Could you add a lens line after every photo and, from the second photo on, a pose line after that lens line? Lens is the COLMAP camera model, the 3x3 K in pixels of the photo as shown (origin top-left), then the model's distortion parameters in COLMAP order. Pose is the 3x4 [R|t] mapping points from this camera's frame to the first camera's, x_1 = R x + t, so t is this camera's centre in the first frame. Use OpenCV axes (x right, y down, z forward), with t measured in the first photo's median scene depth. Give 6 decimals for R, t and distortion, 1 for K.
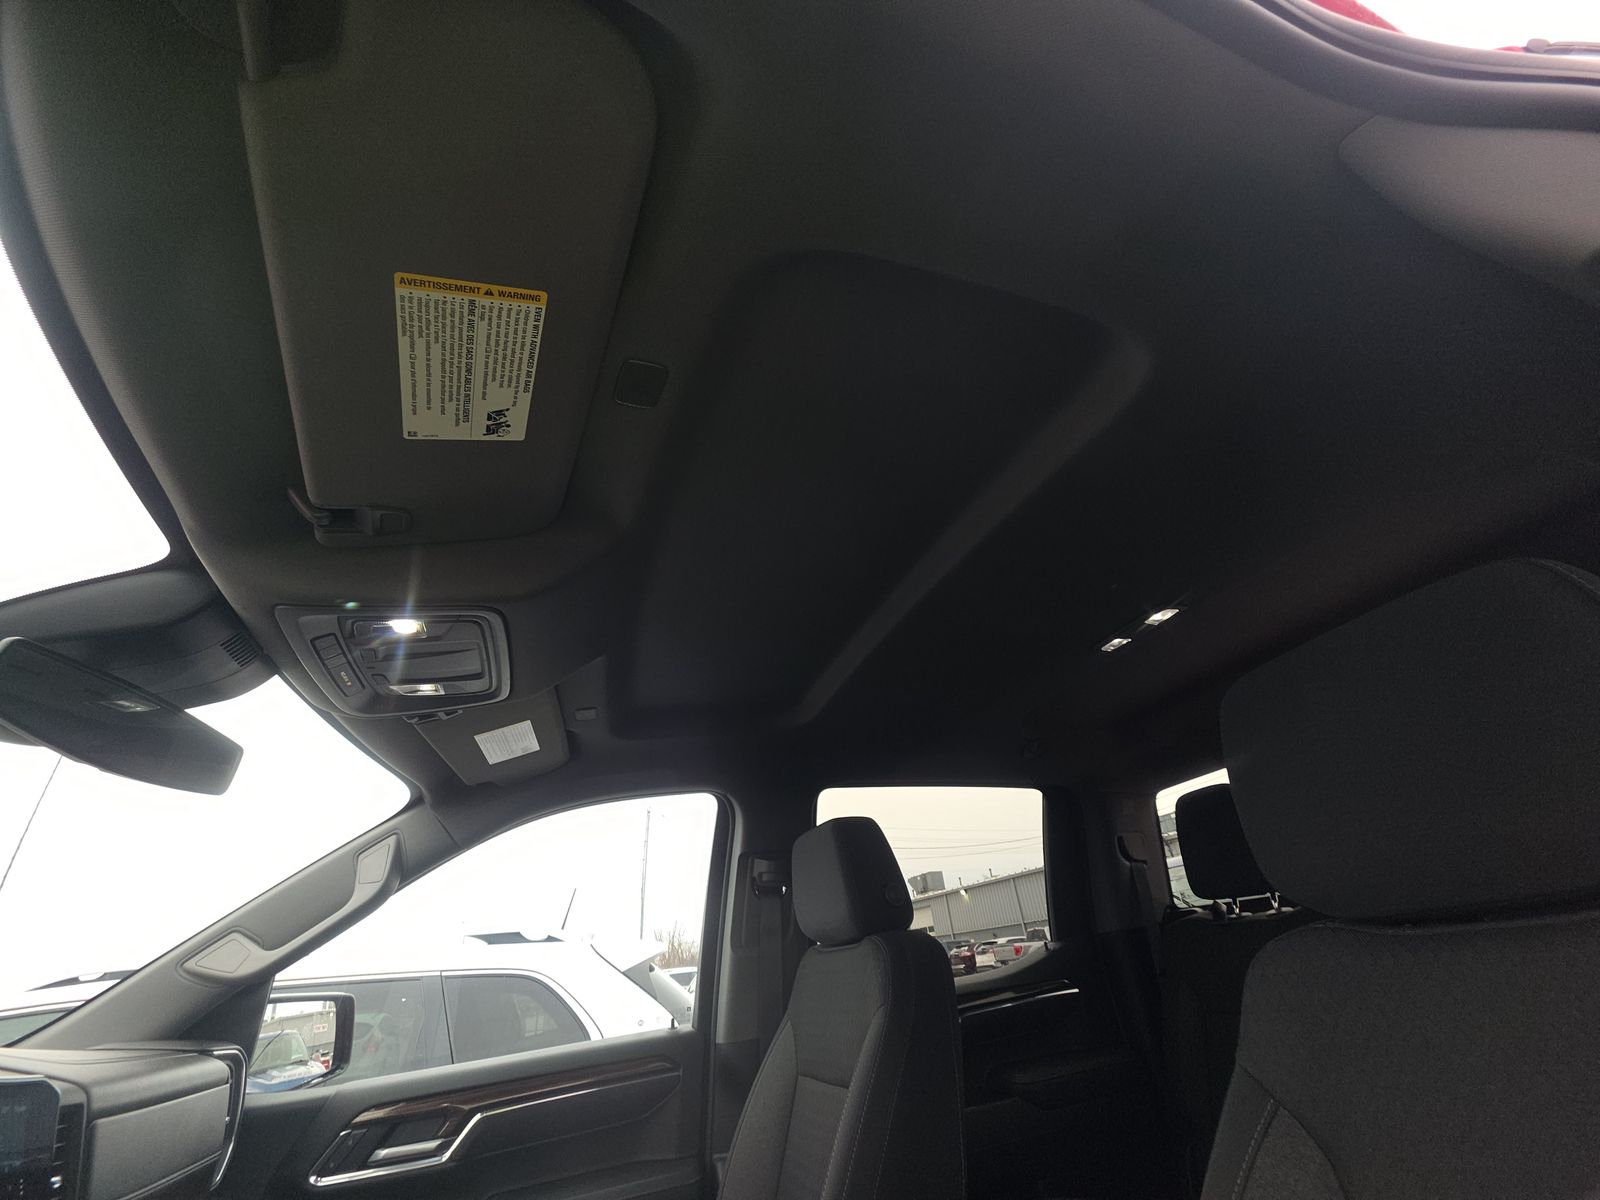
lens RADIAL K [[631.5, 0, 797.8], [0, 631.5, 593.9], [0, 0, 1]] dist [0.026671, -0.012626]
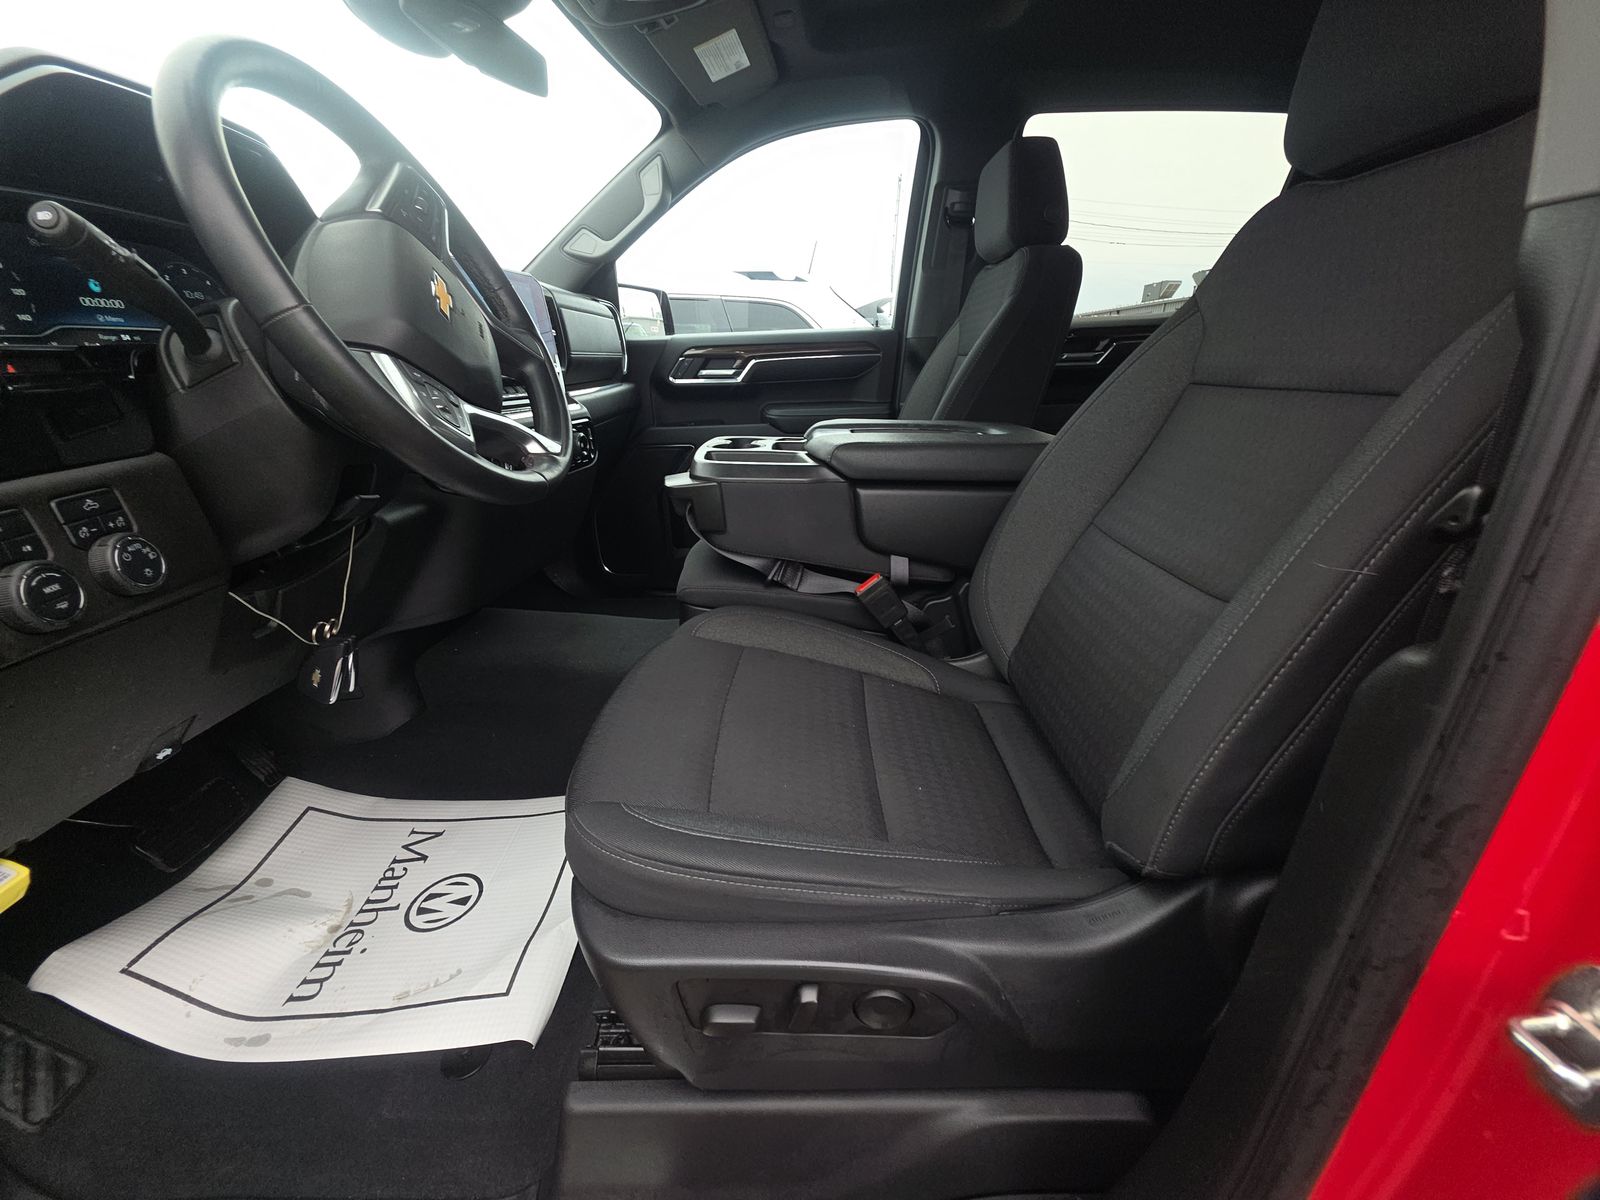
lens RADIAL K [[631.5, 0, 797.8], [0, 631.5, 593.9], [0, 0, 1]] dist [0.026671, -0.012626]
pose [[0.936798, 0.199617, -0.287339, 0.180154], [0.103377, 0.626676, 0.772393, -0.031001], [0.334251, -0.753280, 0.566432, -0.306770]]
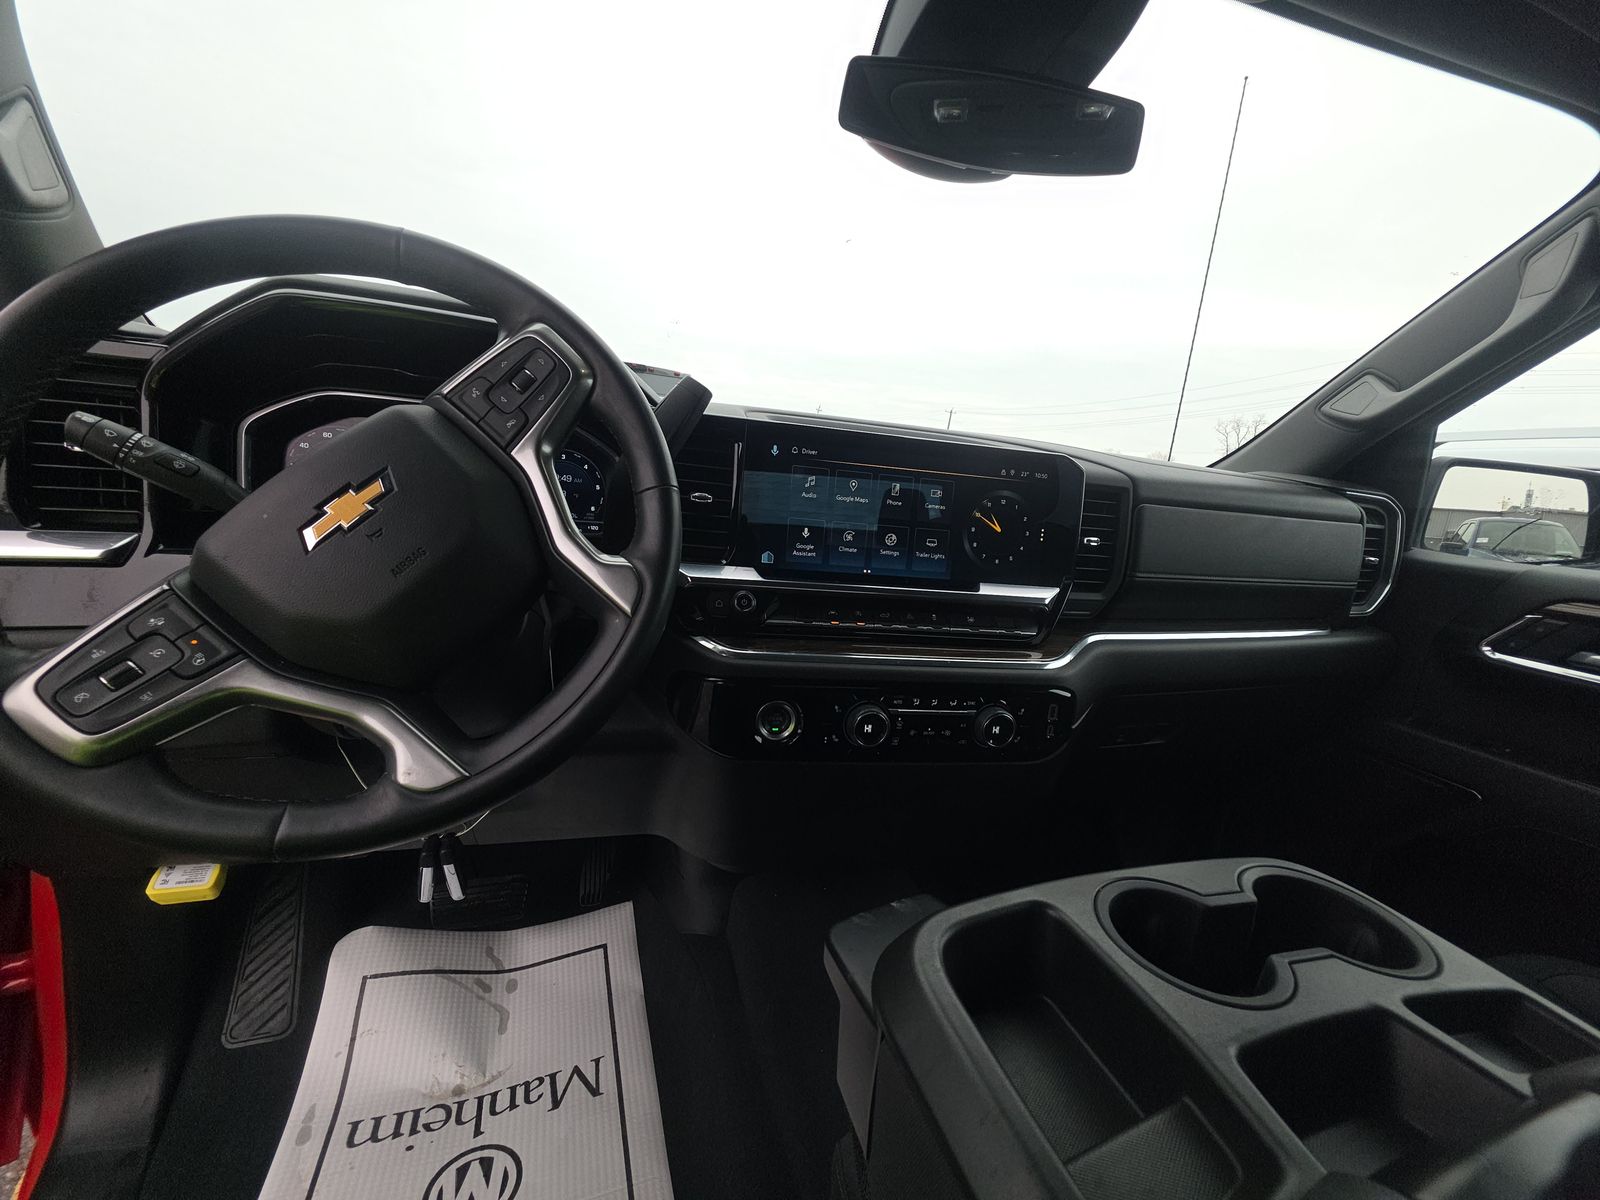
lens RADIAL K [[620.8, 0, 792.7], [0, 620.8, 600.3], [0, 0, 1]] dist [0.020080, -0.012243]
pose [[-0.027319, 0.295527, -0.954944, 0.029355], [0.427463, 0.867004, 0.256084, 0.244372], [0.903620, -0.401207, -0.150013, 0.306183]]
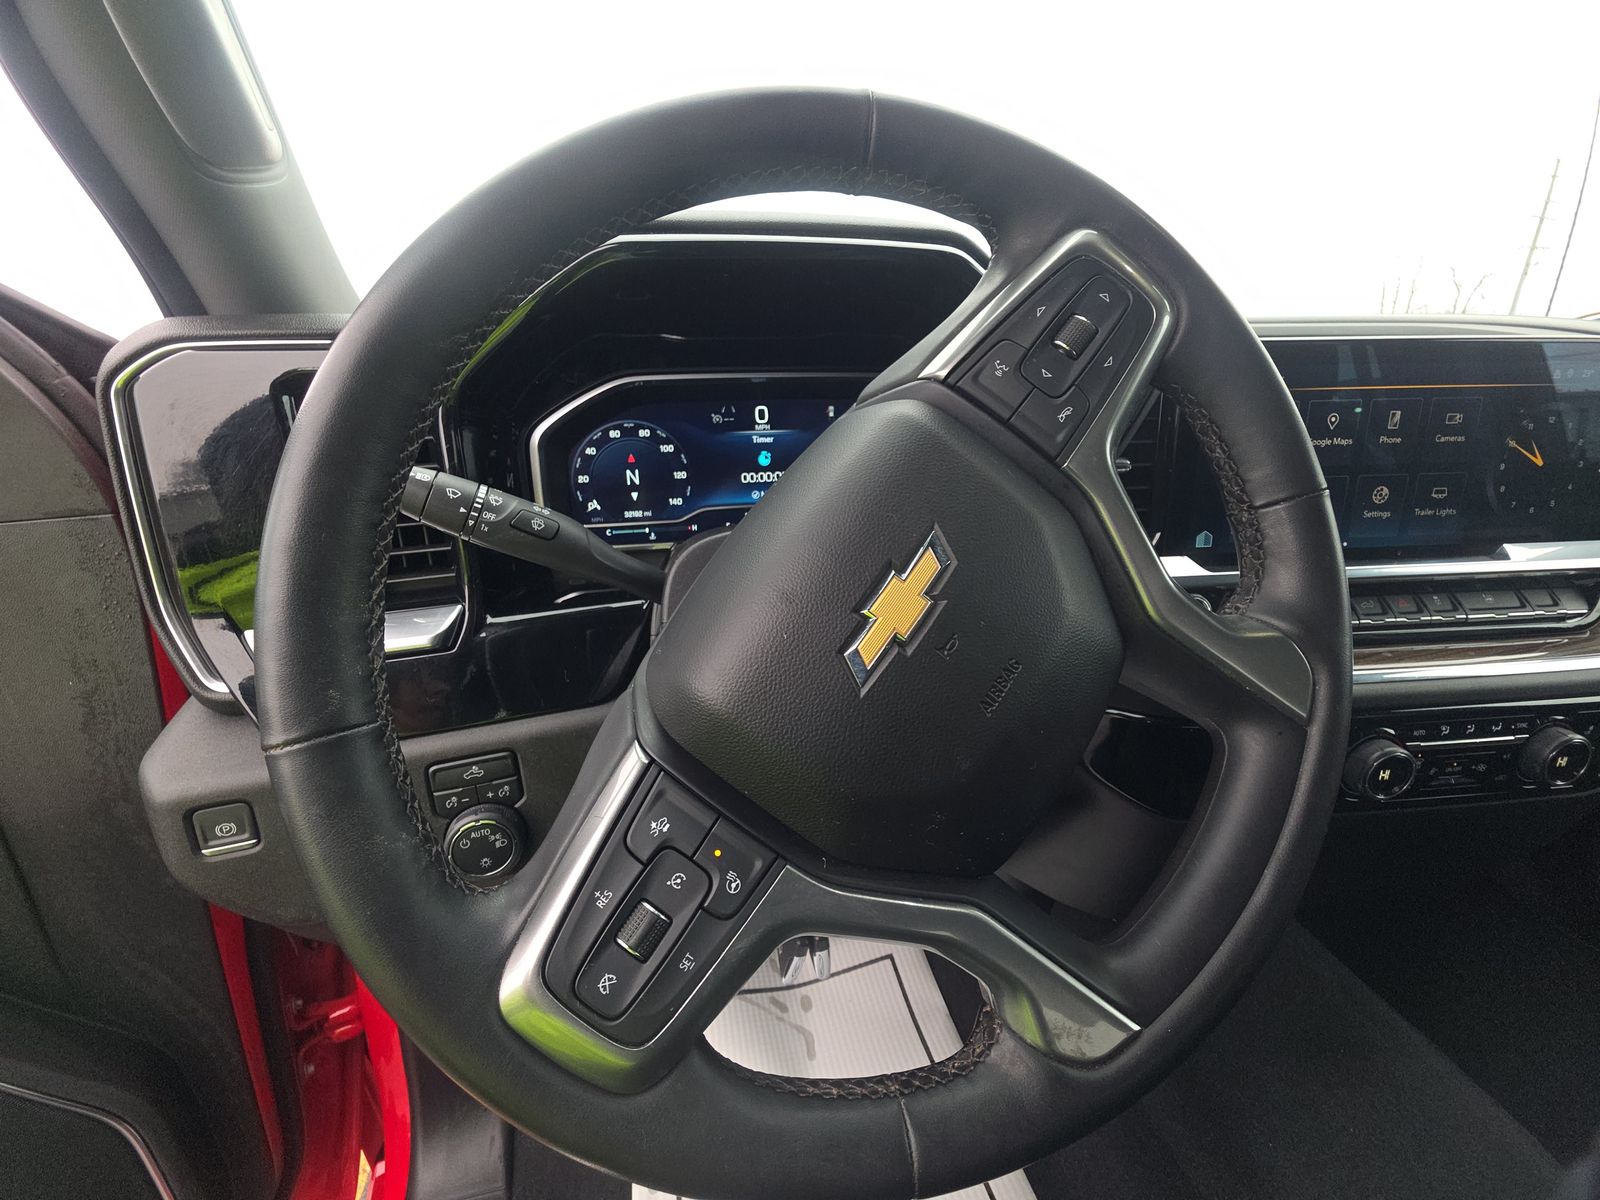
lens RADIAL K [[631.5, 0, 800.0], [0, 631.5, 600.0], [0, 0, 1]] dist [0.000811, -0.000342]
pose [[-0.125522, 0.423654, -0.897085, -0.110423], [0.530948, 0.792530, 0.299985, 0.112393], [0.838056, -0.438651, -0.324418, 0.107606]]
